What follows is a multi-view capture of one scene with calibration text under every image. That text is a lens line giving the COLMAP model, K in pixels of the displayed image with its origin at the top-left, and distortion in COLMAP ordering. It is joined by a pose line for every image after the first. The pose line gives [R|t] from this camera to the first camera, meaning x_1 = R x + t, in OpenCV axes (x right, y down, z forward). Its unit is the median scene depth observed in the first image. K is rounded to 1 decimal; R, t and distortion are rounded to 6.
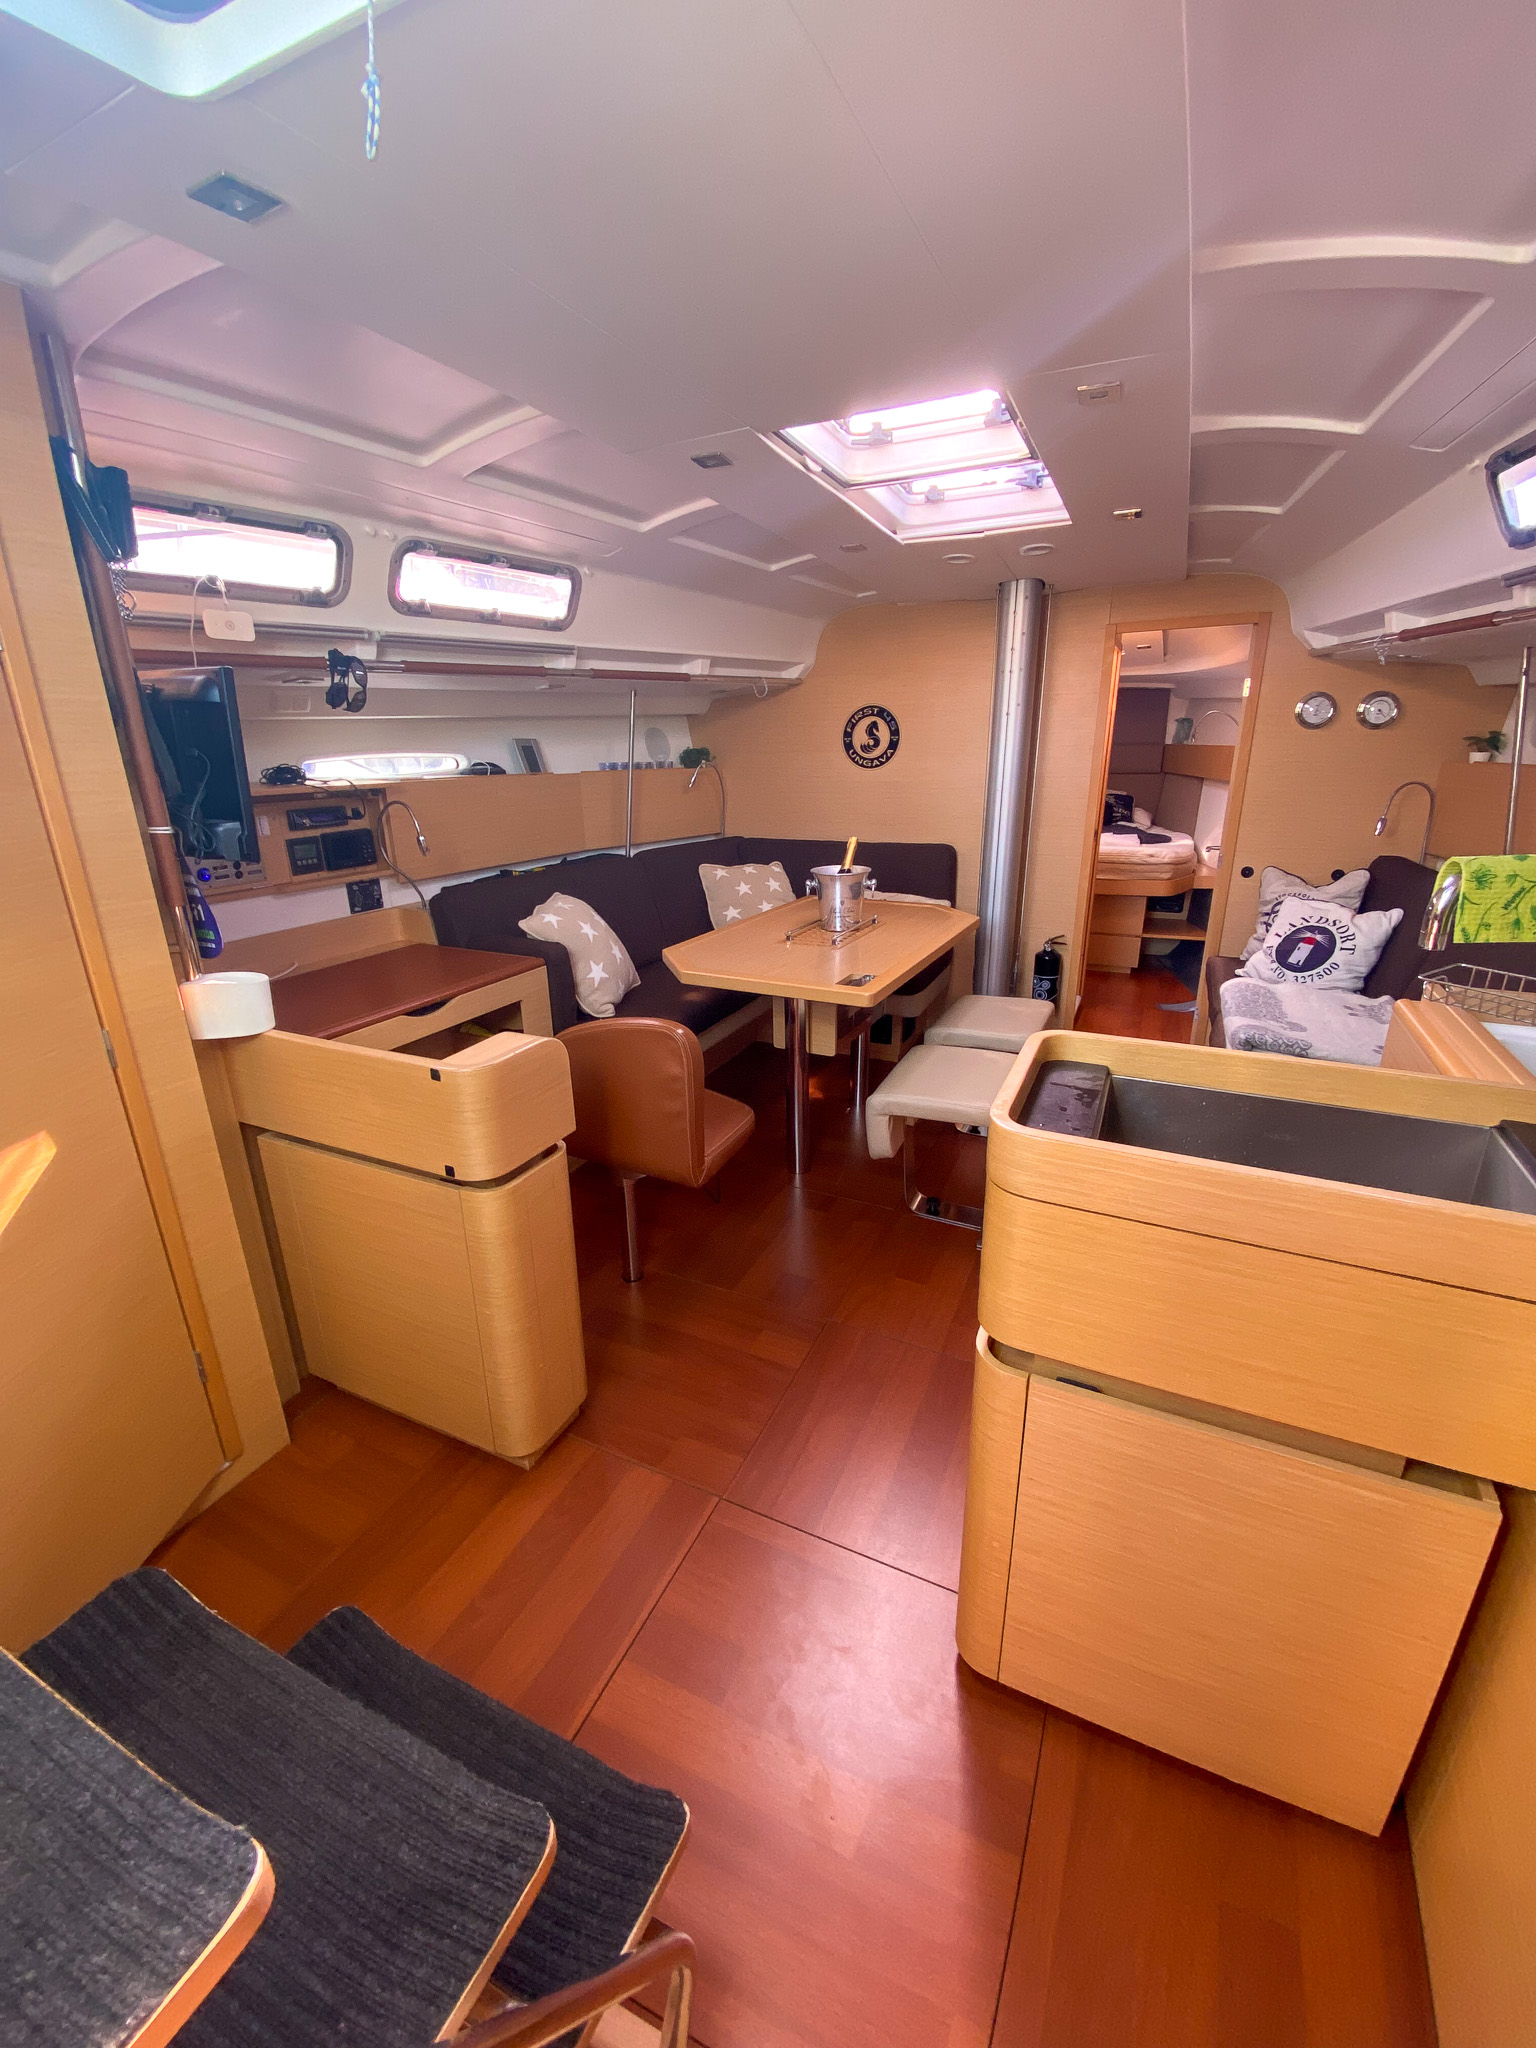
lens RADIAL K [[846.1, 0, 768.0], [0, 846.1, 1024.0], [0, 0, 1]] dist [0.051245, -0.047729]
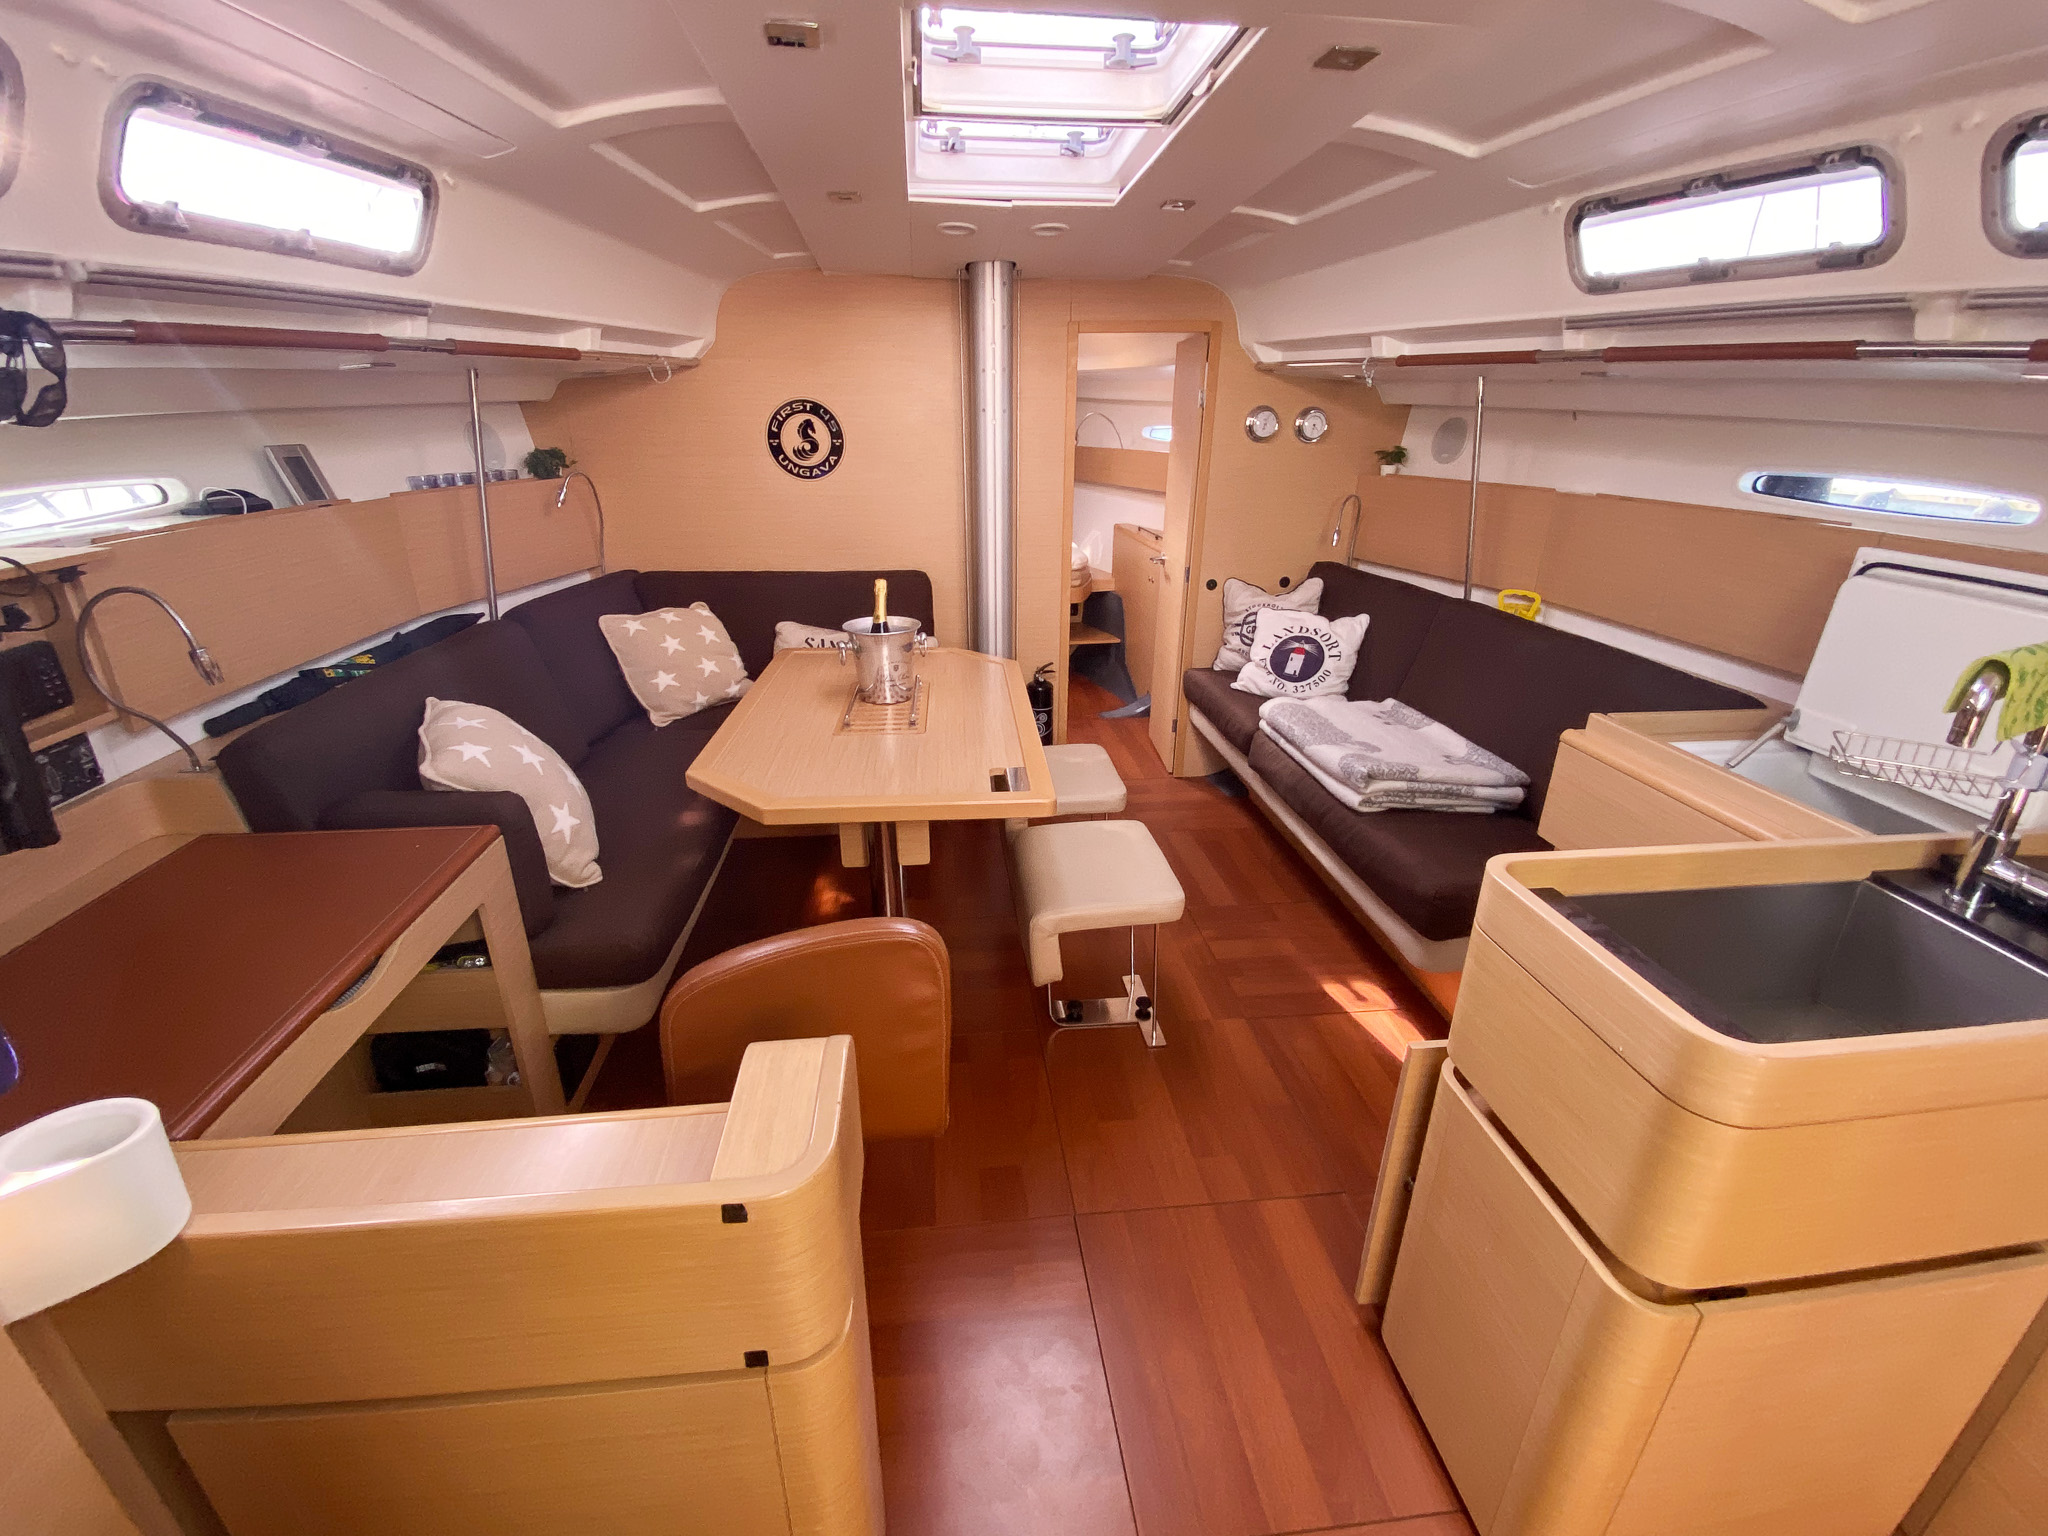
lens RADIAL K [[894.7, 0, 1027.7], [0, 894.7, 773.9], [0, 0, 1]] dist [0.023562, -0.021526]
pose [[0.853274, -0.175606, 0.491006, -0.221760], [0.146894, 0.984405, 0.096794, -0.105862], [-0.500346, -0.010466, 0.865762, 0.219120]]
